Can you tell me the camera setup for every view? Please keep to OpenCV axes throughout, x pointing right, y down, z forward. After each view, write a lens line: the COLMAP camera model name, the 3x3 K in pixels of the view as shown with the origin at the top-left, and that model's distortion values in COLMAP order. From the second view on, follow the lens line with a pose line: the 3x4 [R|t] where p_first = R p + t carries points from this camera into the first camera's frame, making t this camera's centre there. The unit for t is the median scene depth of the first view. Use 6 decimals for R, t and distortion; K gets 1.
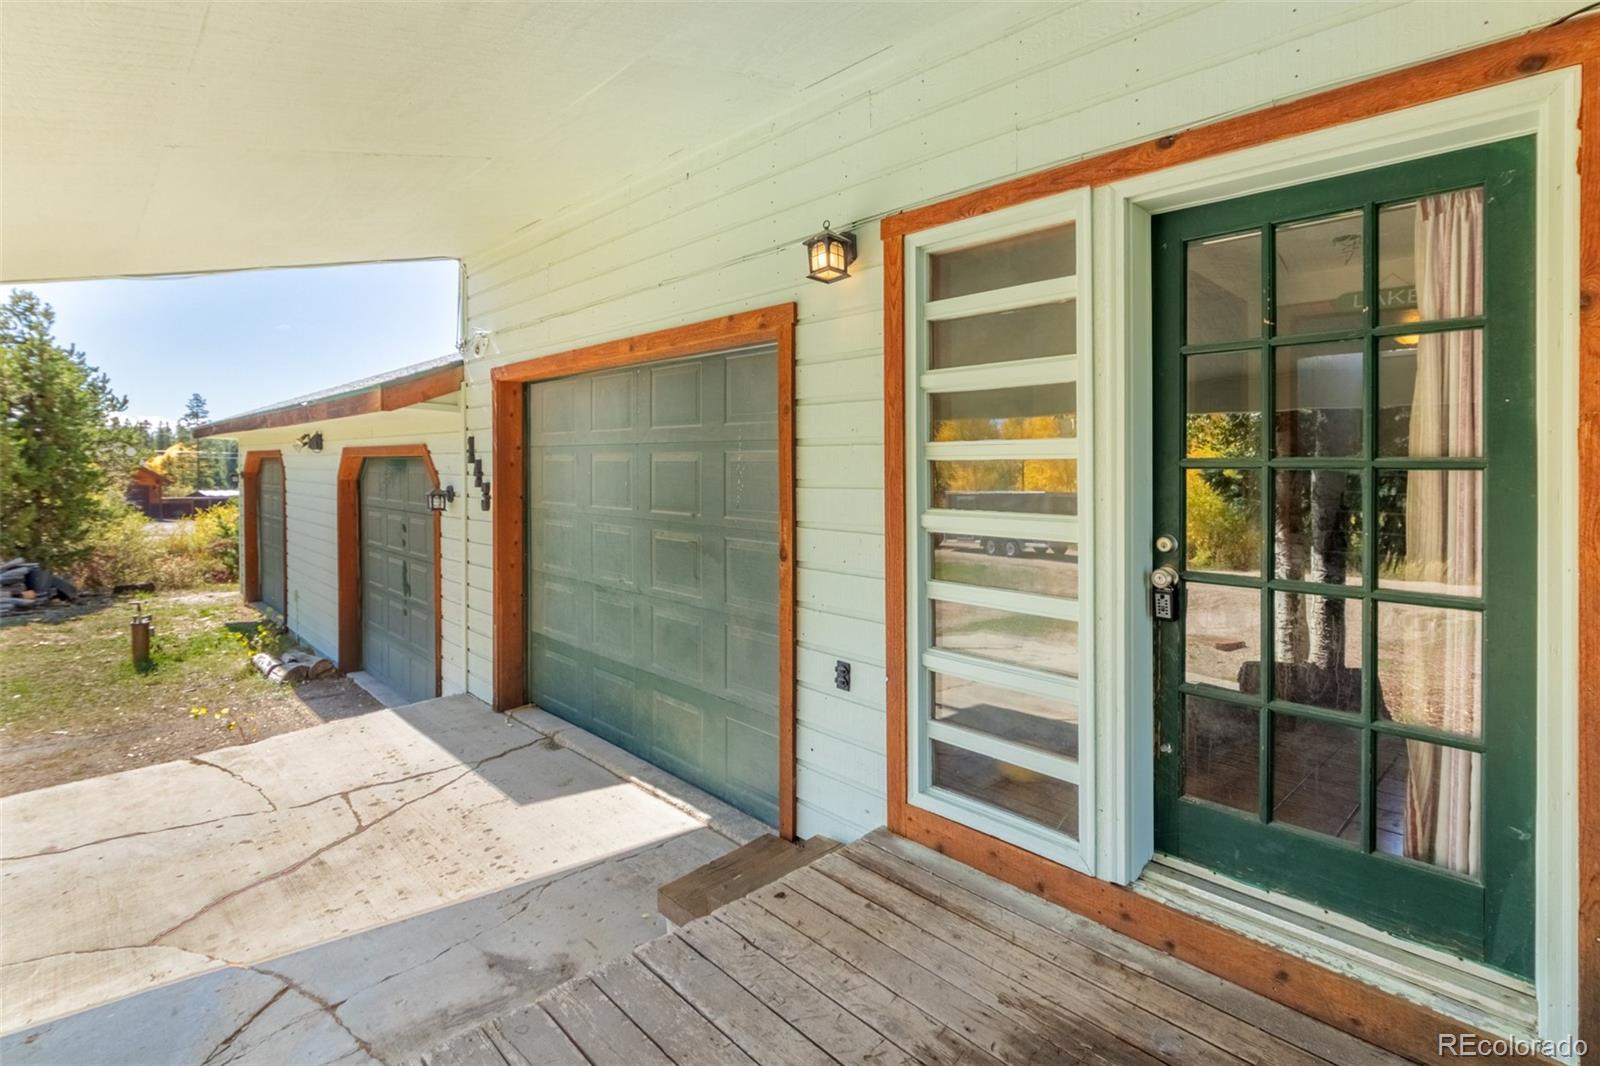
lens RADIAL K [[779.5, 0, 839.3], [0, 779.5, 475.2], [0, 0, 1]] dist [0.001449, 0.000072]
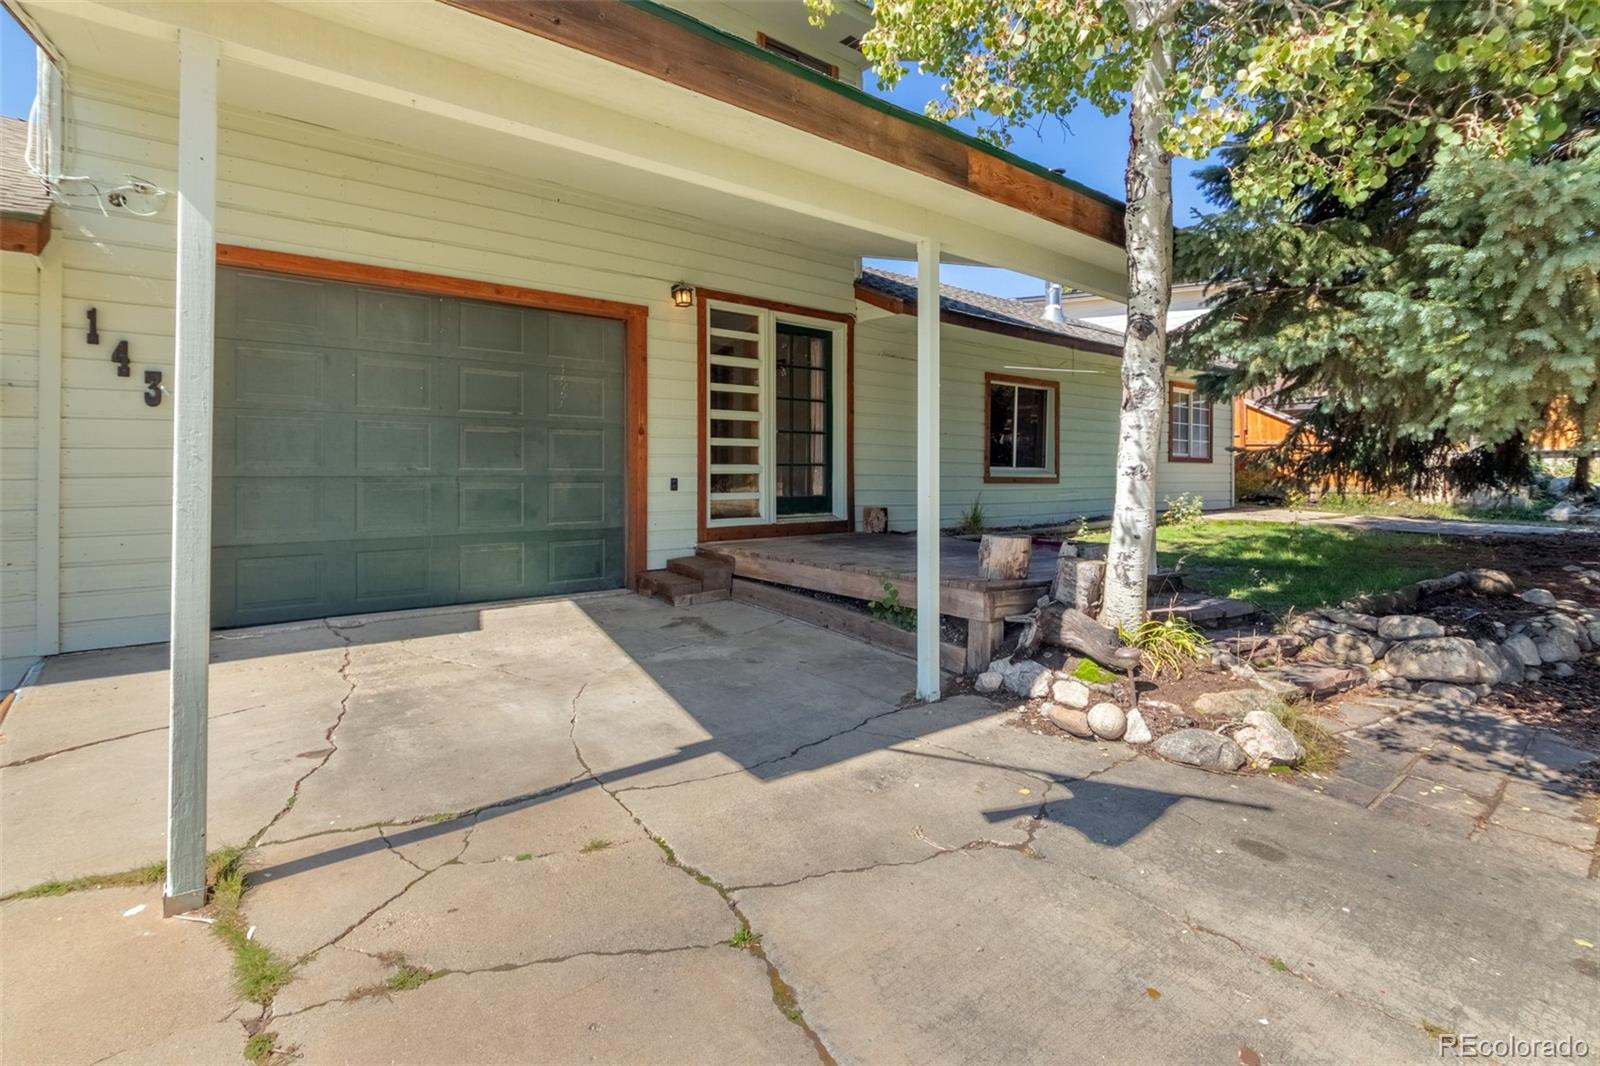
lens RADIAL K [[769.2, 0, 798.2], [0, 769.2, 444.7], [0, 0, 1]] dist [-0.001535, -0.000476]
pose [[0.087277, 0.015083, 0.996070, -1.635626], [0.002273, 0.999880, -0.015340, 0.137311], [-0.996181, 0.003603, 0.087233, 0.351687]]
